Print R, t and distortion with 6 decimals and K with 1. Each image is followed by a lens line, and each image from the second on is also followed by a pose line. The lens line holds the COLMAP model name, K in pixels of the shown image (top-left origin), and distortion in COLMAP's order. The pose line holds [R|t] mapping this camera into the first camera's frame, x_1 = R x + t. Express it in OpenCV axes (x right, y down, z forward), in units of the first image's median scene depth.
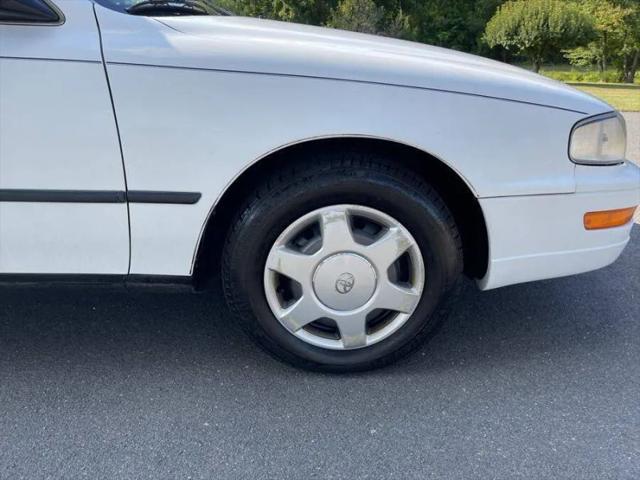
lens RADIAL K [[482.5, 0, 323.2], [0, 482.5, 247.7], [0, 0, 1]] dist [0.077666, -0.126139]
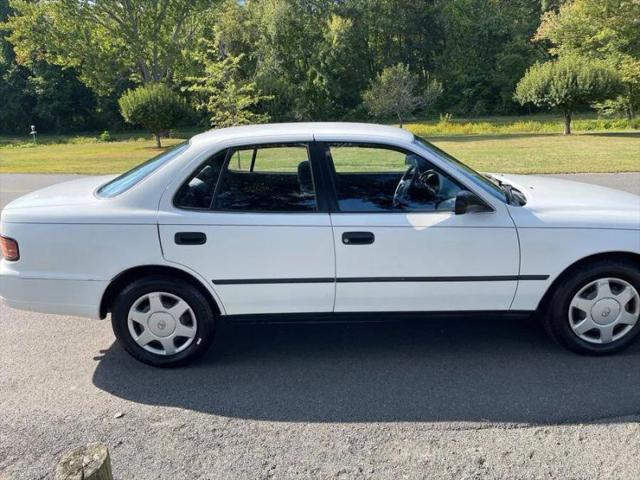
lens RADIAL K [[483.7, 0, 318.4], [0, 483.7, 240.2], [0, 0, 1]] dist [0.091713, -0.134576]
pose [[0.997660, -0.035762, -0.058273, -1.004948], [0.028670, 0.992565, -0.118290, -0.023539], [0.062070, 0.116343, 0.991268, -1.224276]]
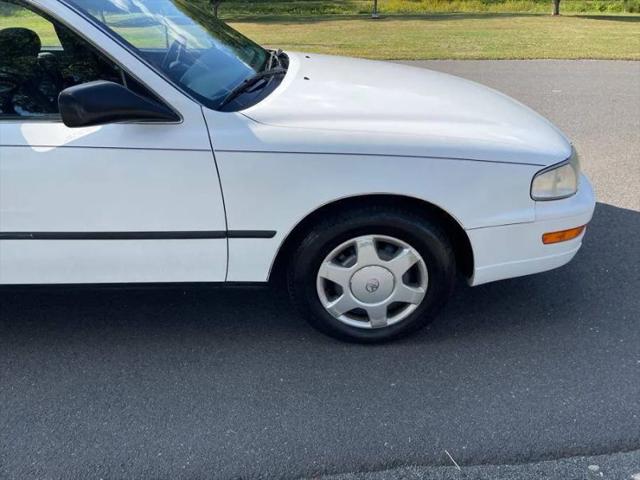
lens RADIAL K [[484.7, 0, 320.8], [0, 484.7, 238.4], [0, 0, 1]] dist [0.085013, -0.124446]
pose [[0.999361, -0.015745, -0.032074, -0.053350], [0.018930, 0.994650, 0.101556, -0.189924], [0.030304, -0.102098, 0.994313, -0.382406]]
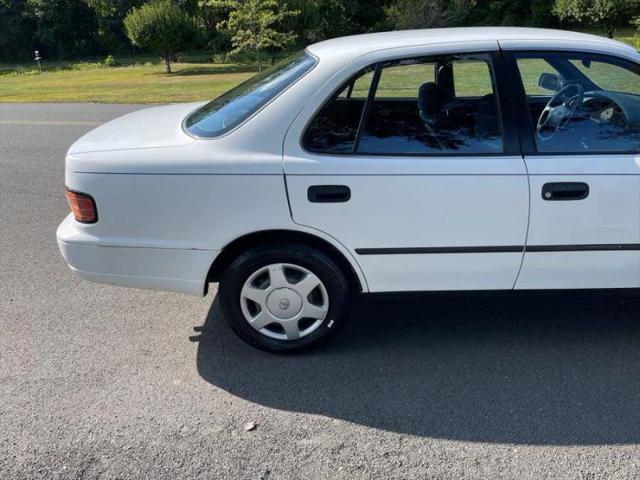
lens RADIAL K [[484.2, 0, 317.3], [0, 484.2, 239.4], [0, 0, 1]] dist [0.082086, -0.117484]
pose [[0.995956, -0.032477, -0.083768, -1.552717], [0.034603, 0.999112, 0.024059, -0.178313], [0.082912, -0.026860, 0.996195, -0.747077]]
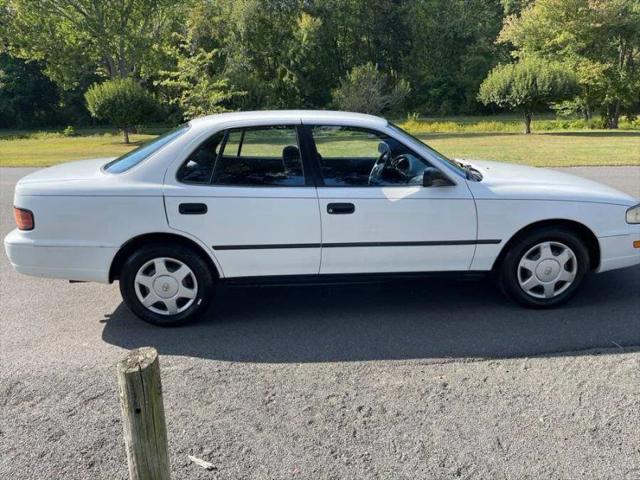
lens RADIAL K [[484.7, 0, 320.8], [0, 484.7, 238.4], [0, 0, 1]] dist [0.085013, -0.124446]
pose [[0.999133, -0.040776, 0.008345, -1.076268], [0.041472, 0.992284, -0.116842, 0.139789], [-0.003516, 0.117087, 0.993115, -1.505333]]
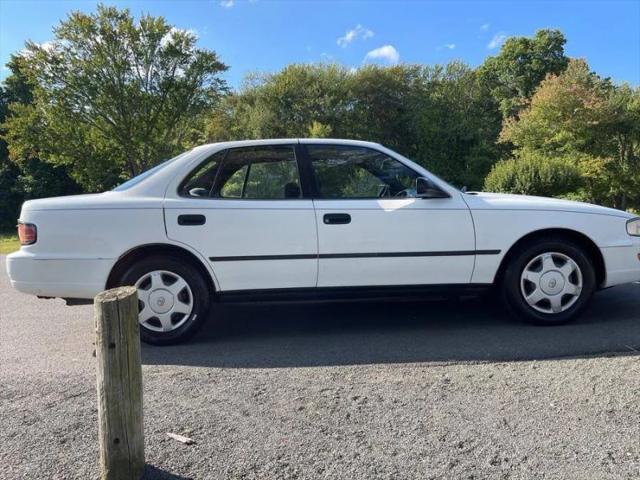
lens RADIAL K [[485.2, 0, 320.1], [0, 485.2, 239.1], [0, 0, 1]] dist [0.080238, -0.116489]
pose [[0.998652, -0.050863, -0.010326, -1.019905], [0.045009, 0.947793, -0.315692, 0.547957], [0.025844, 0.314802, 0.948805, -1.416086]]
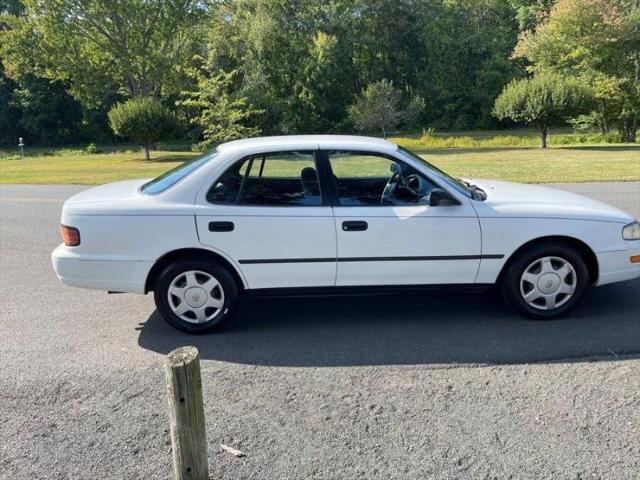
lens RADIAL K [[485.2, 0, 320.1], [0, 485.2, 239.1], [0, 0, 1]] dist [0.080238, -0.116489]
pose [[0.998890, -0.040670, -0.023744, -1.079442], [0.036801, 0.988702, -0.145308, 0.160432], [0.029386, 0.144273, 0.989101, -1.718625]]
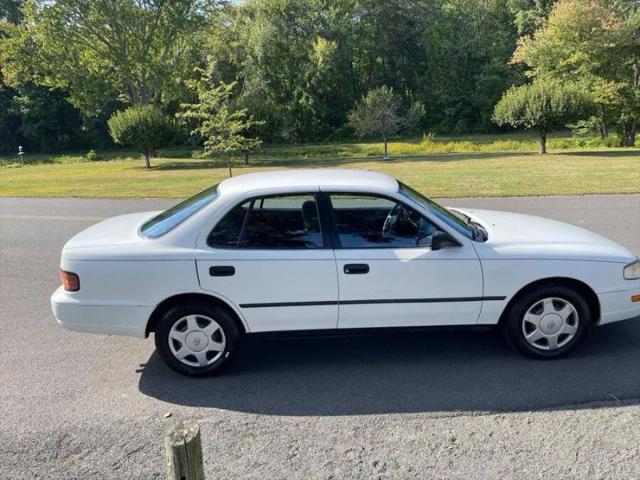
lens RADIAL K [[484.8, 0, 325.3], [0, 484.8, 240.2], [0, 0, 1]] dist [0.080292, -0.116281]
pose [[0.998679, -0.048837, -0.015979, -1.069906], [0.045949, 0.987961, -0.147722, -0.046129], [0.023001, 0.146793, 0.988900, -1.738104]]
